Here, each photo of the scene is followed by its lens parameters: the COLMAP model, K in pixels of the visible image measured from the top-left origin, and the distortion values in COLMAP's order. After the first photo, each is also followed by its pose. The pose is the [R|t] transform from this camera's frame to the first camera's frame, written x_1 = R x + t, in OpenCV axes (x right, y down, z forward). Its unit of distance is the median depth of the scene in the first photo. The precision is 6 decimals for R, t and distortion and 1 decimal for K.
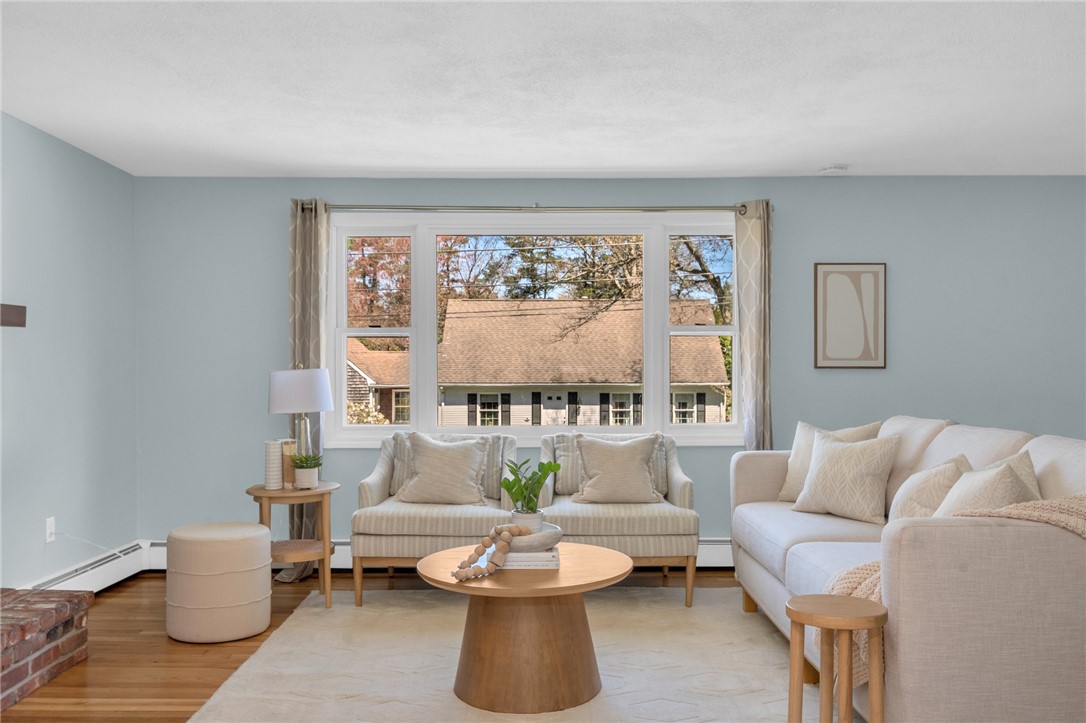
lens RADIAL K [[938.1, 0, 540.3], [0, 938.1, 369.1], [0, 0, 1]] dist [0.013679, -0.003562]
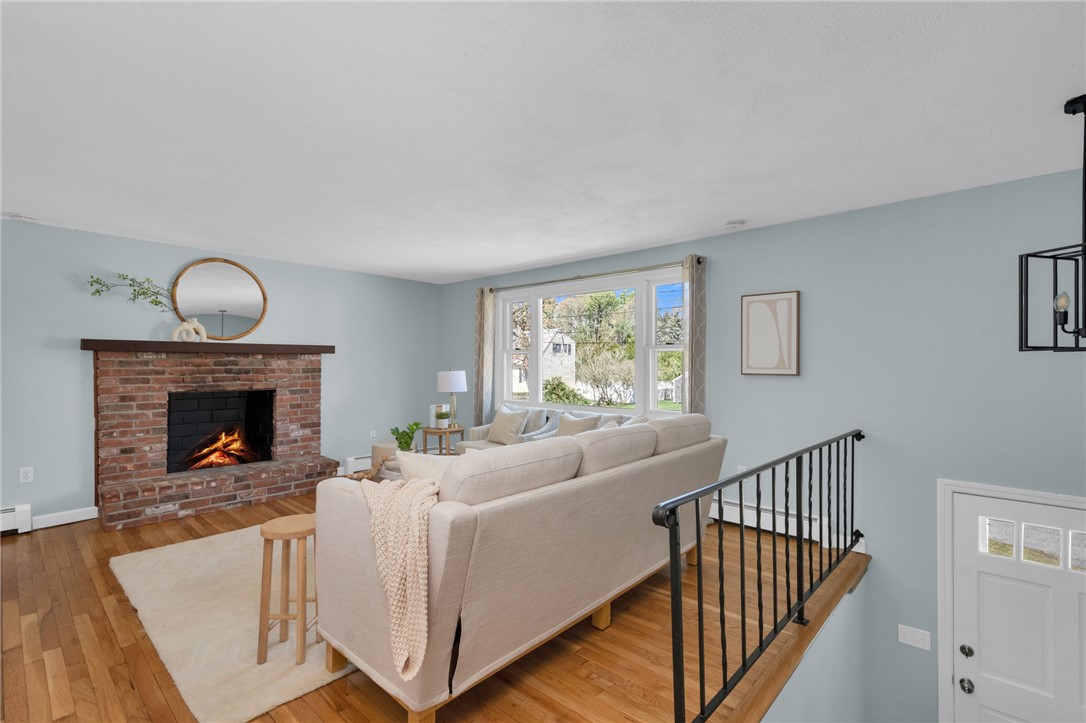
lens RADIAL K [[489.9, 0, 550.2], [0, 489.9, 362.7], [0, 0, 1]] dist [0.007398, 0.001772]
pose [[0.742398, 0.001242, -0.669958, 0.720277], [-0.005751, 0.999973, -0.004519, -0.016775], [0.669934, 0.007208, 0.742385, 0.387292]]
